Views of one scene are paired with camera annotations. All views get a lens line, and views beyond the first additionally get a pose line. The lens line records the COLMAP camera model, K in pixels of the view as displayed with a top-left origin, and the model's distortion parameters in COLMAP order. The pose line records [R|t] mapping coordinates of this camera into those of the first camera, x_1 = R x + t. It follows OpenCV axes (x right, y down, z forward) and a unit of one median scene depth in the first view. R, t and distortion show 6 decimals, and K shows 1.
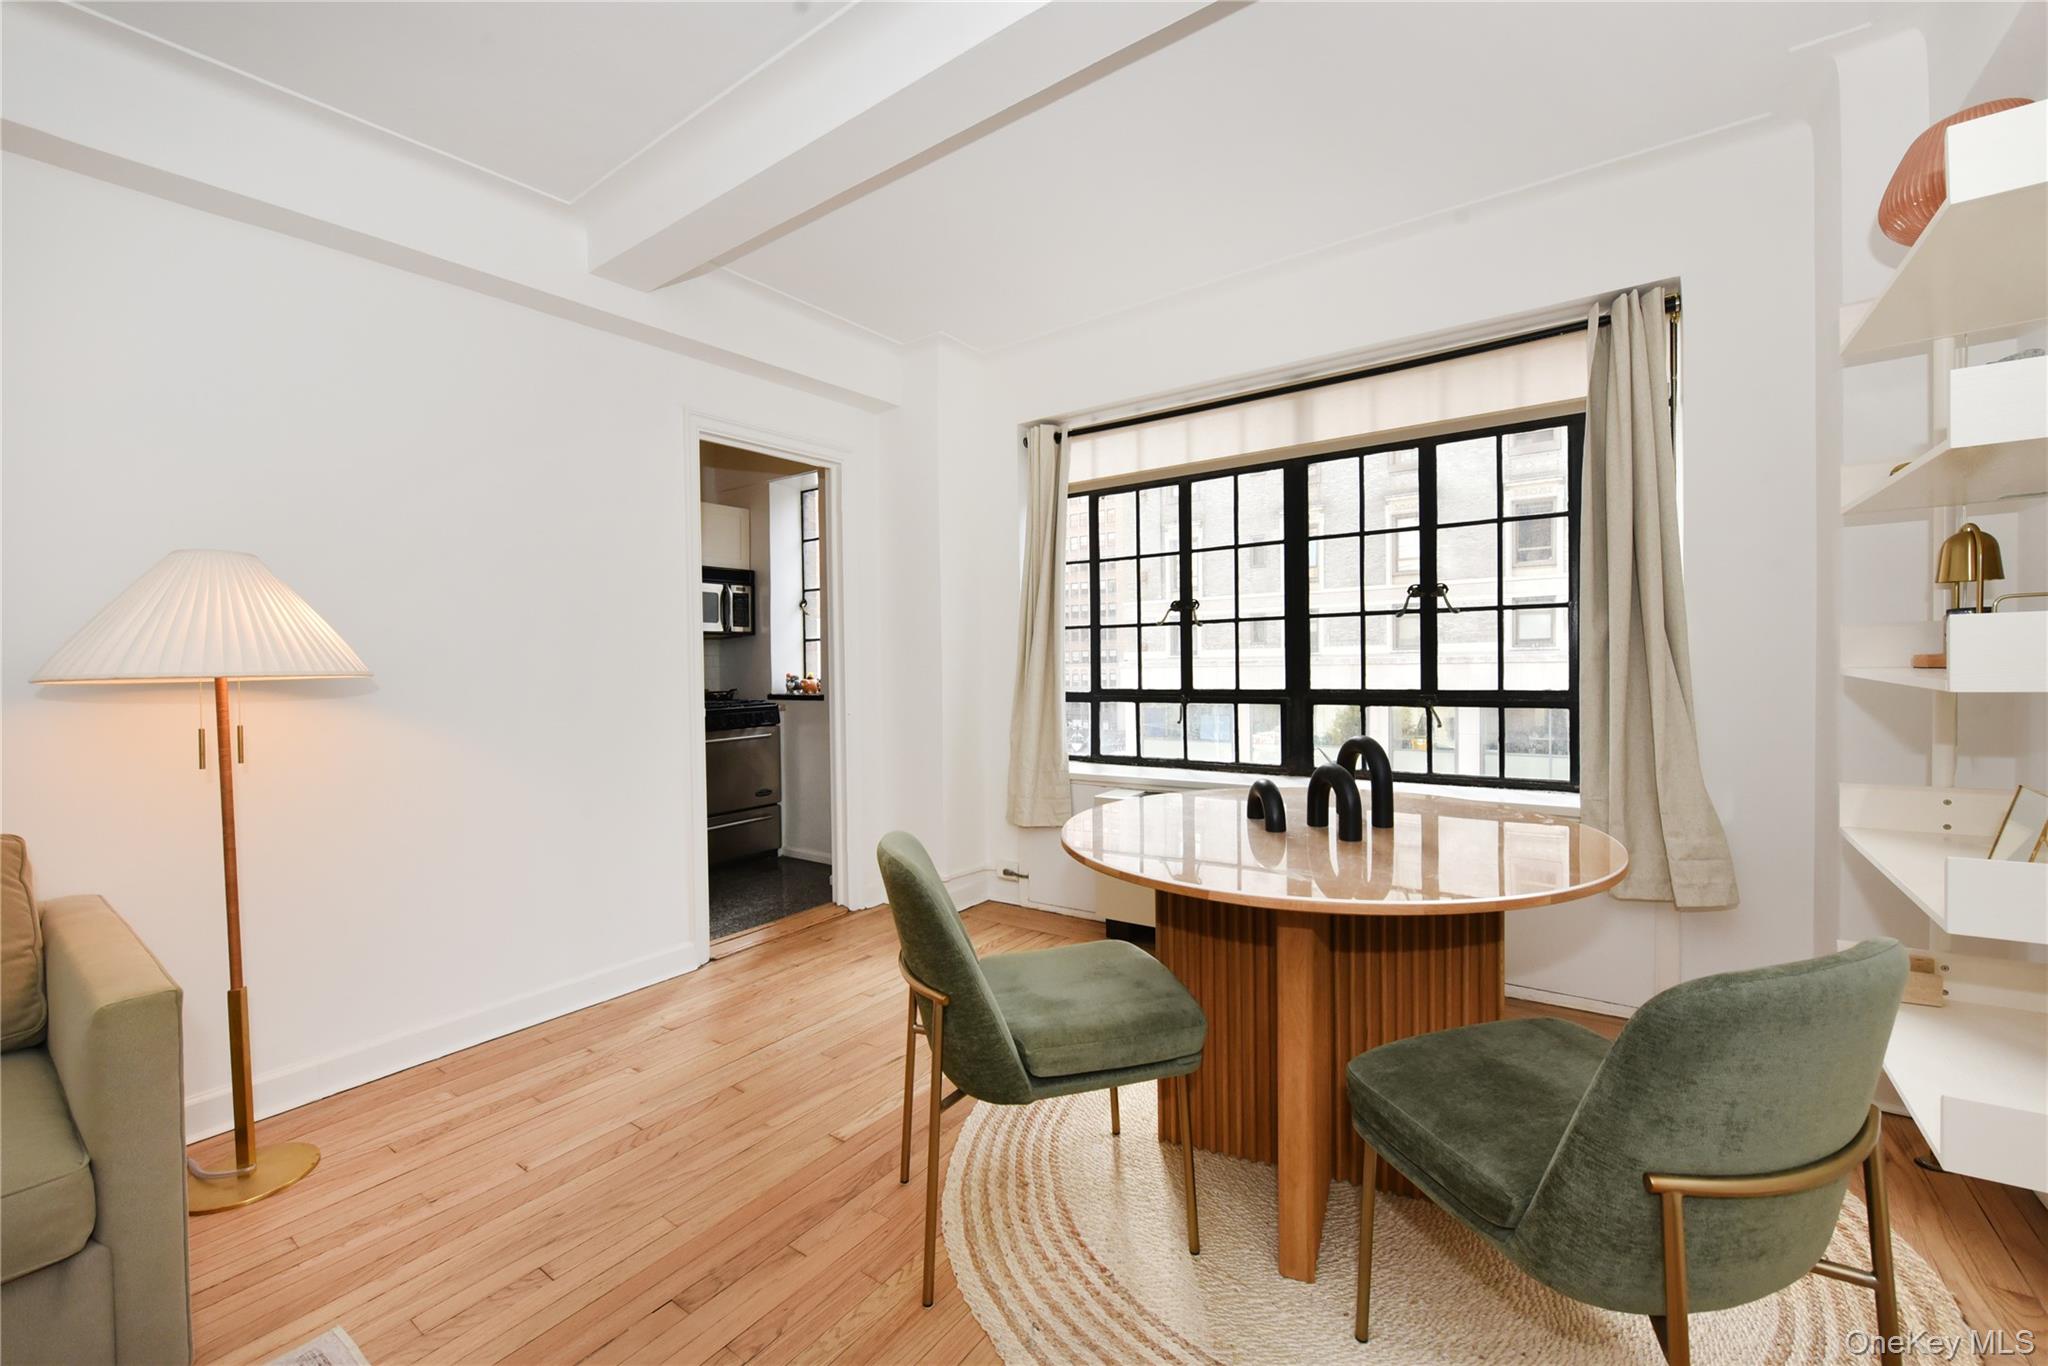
lens RADIAL K [[820.7, 0, 1011.4], [0, 820.7, 678.1], [0, 0, 1]] dist [-0.014346, -0.000434]
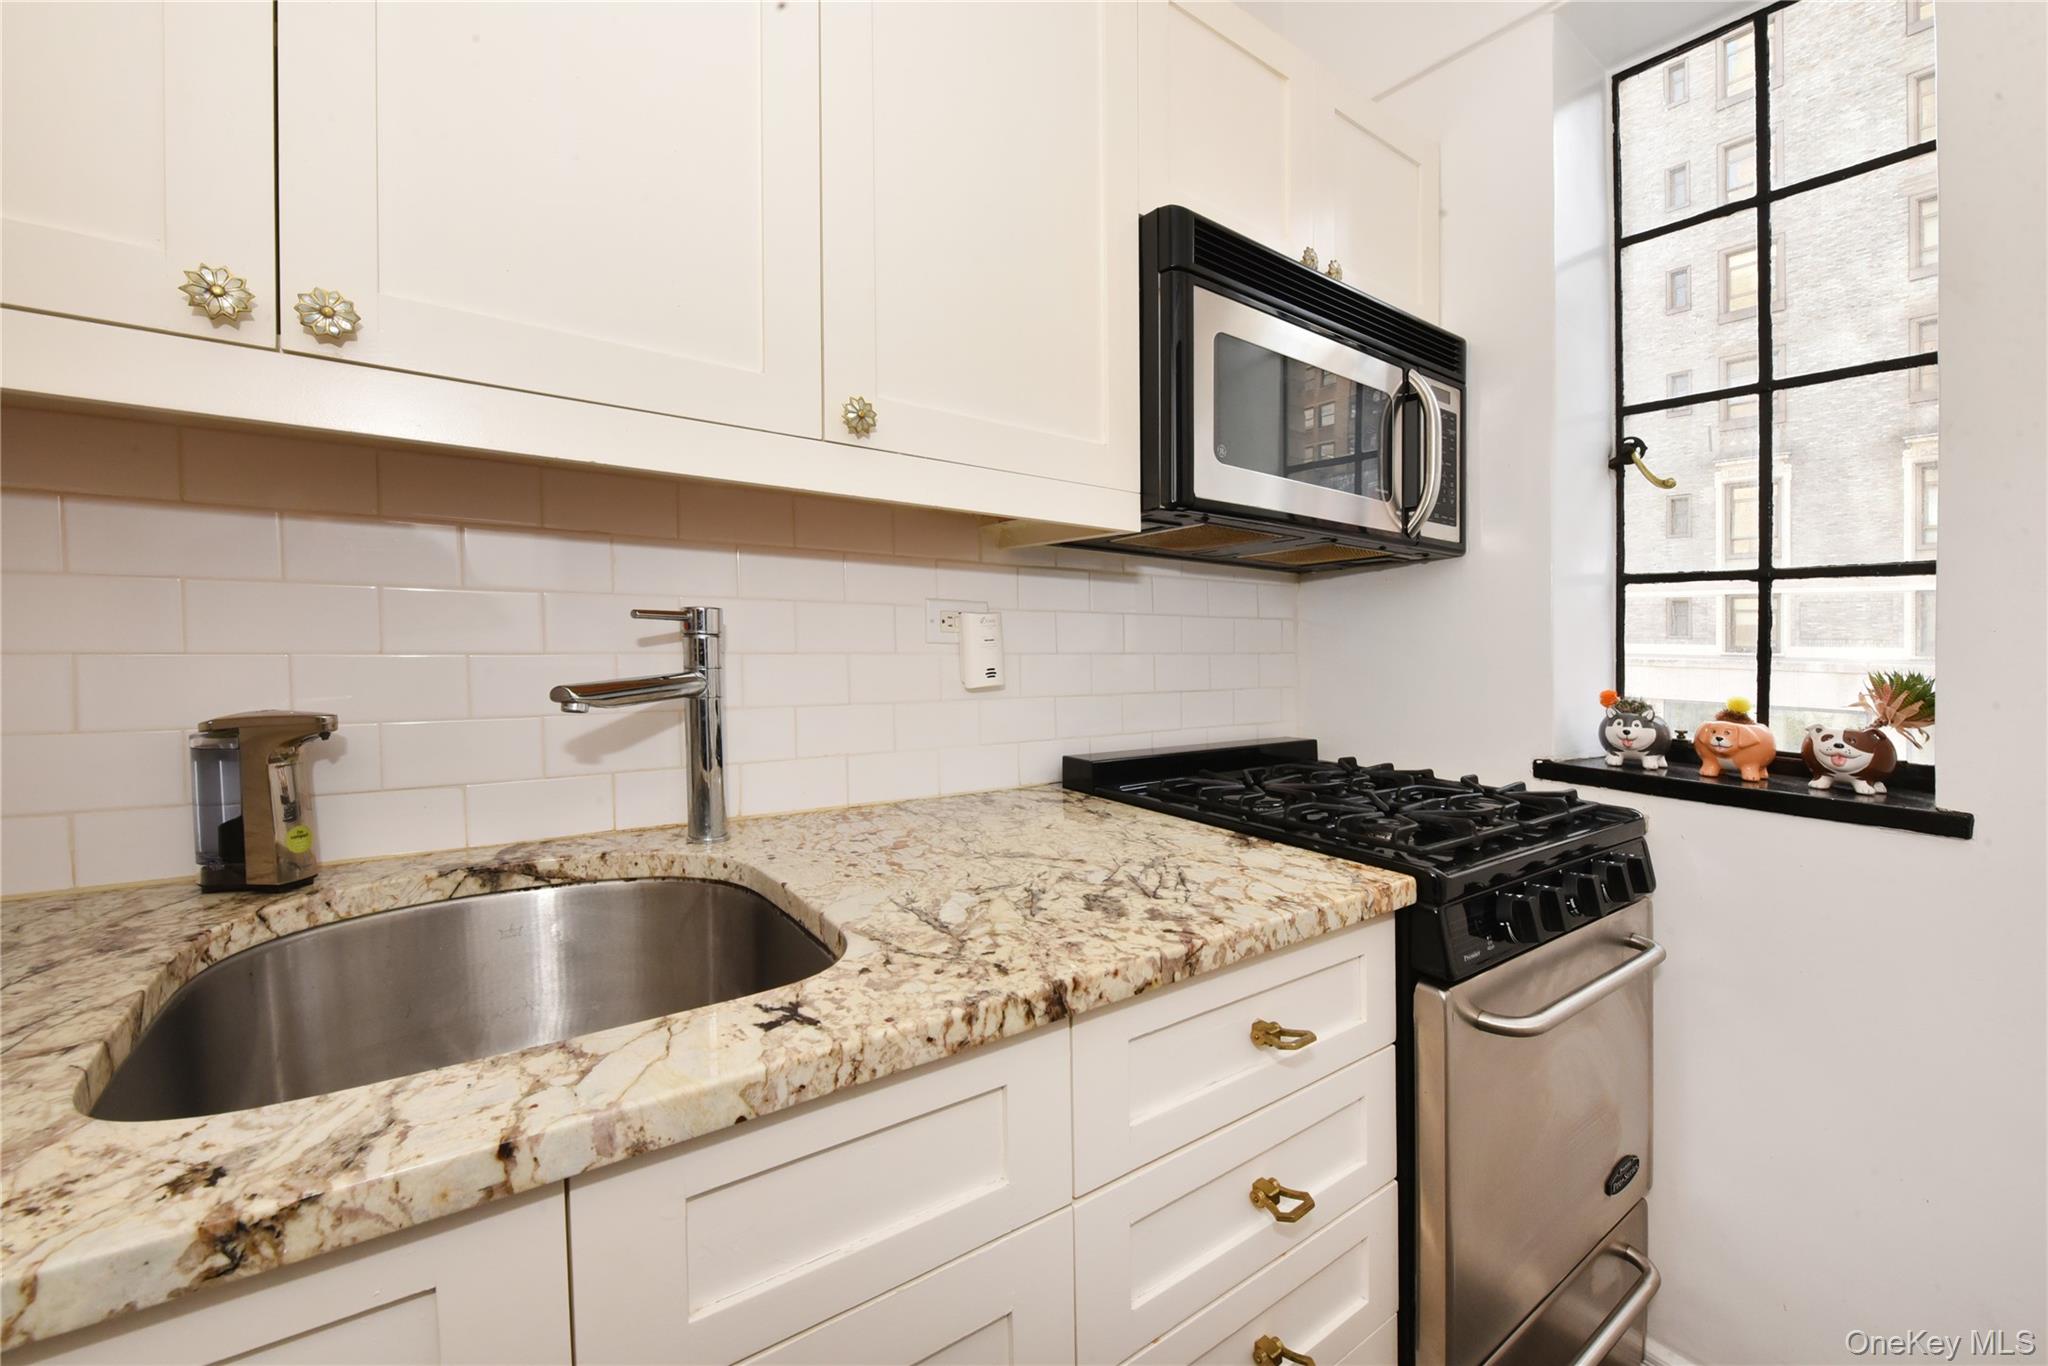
lens RADIAL K [[807.1, 0, 1019.2], [0, 807.1, 665.3], [0, 0, 1]] dist [-0.013378, -0.000036]
pose [[0.949592, 0.054898, -0.308645, -0.528913], [-0.048406, 0.998417, 0.028658, -0.016943], [0.309730, -0.012273, 0.950745, 0.930236]]
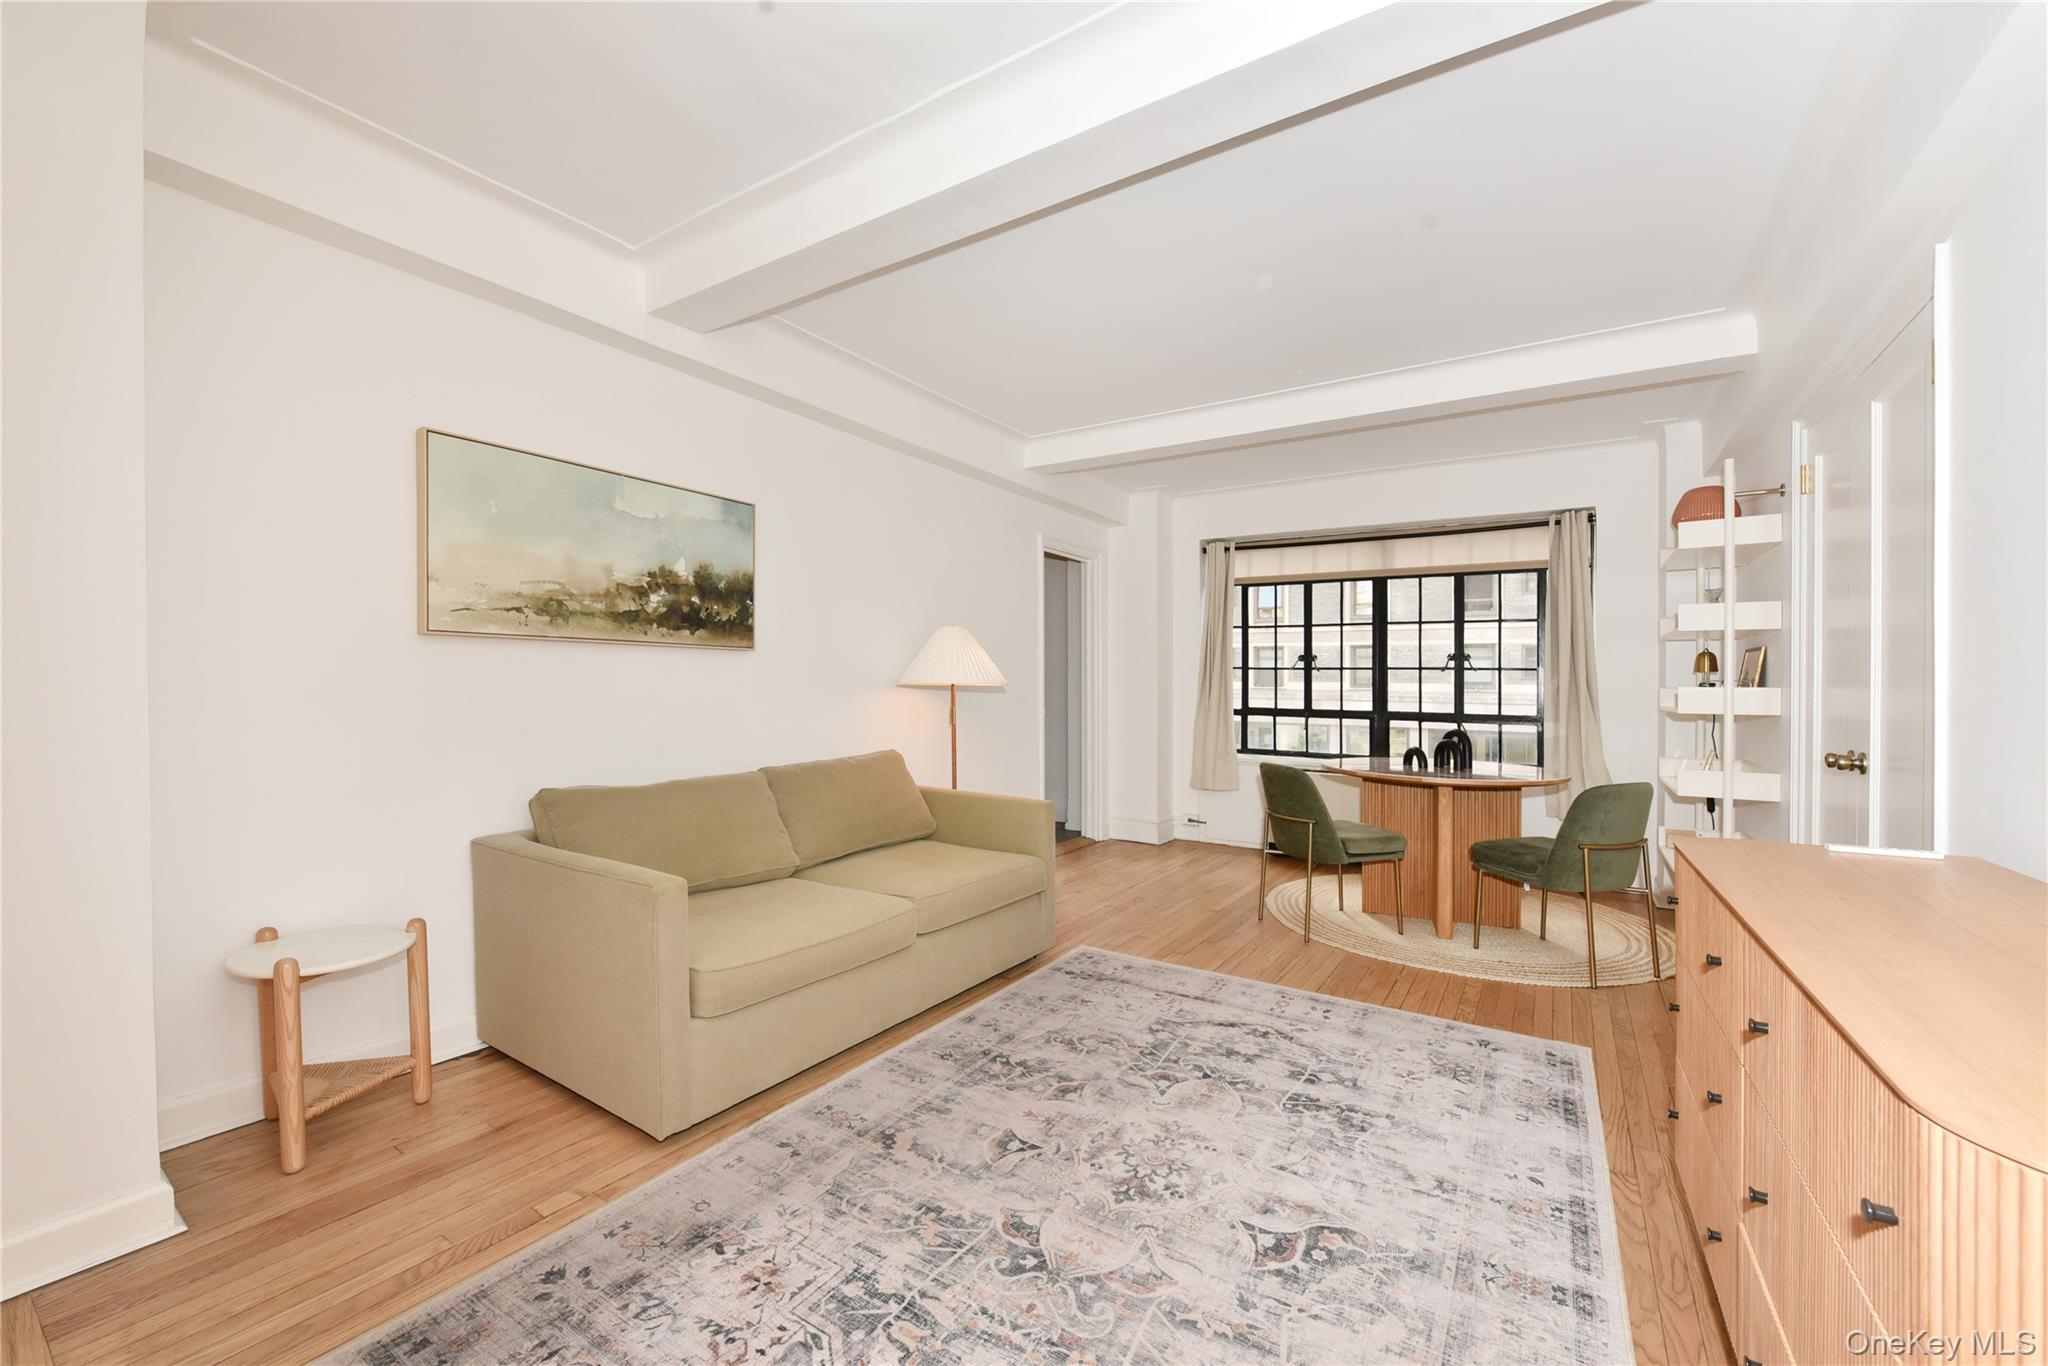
lens RADIAL K [[807.1, 0, 1019.2], [0, 807.1, 665.3], [0, 0, 1]] dist [-0.013378, -0.000036]
pose [[0.997945, 0.037817, 0.051733, -0.482455], [-0.035513, 0.998366, -0.044764, 0.020329], [-0.053342, 0.042835, 0.997657, -0.624037]]
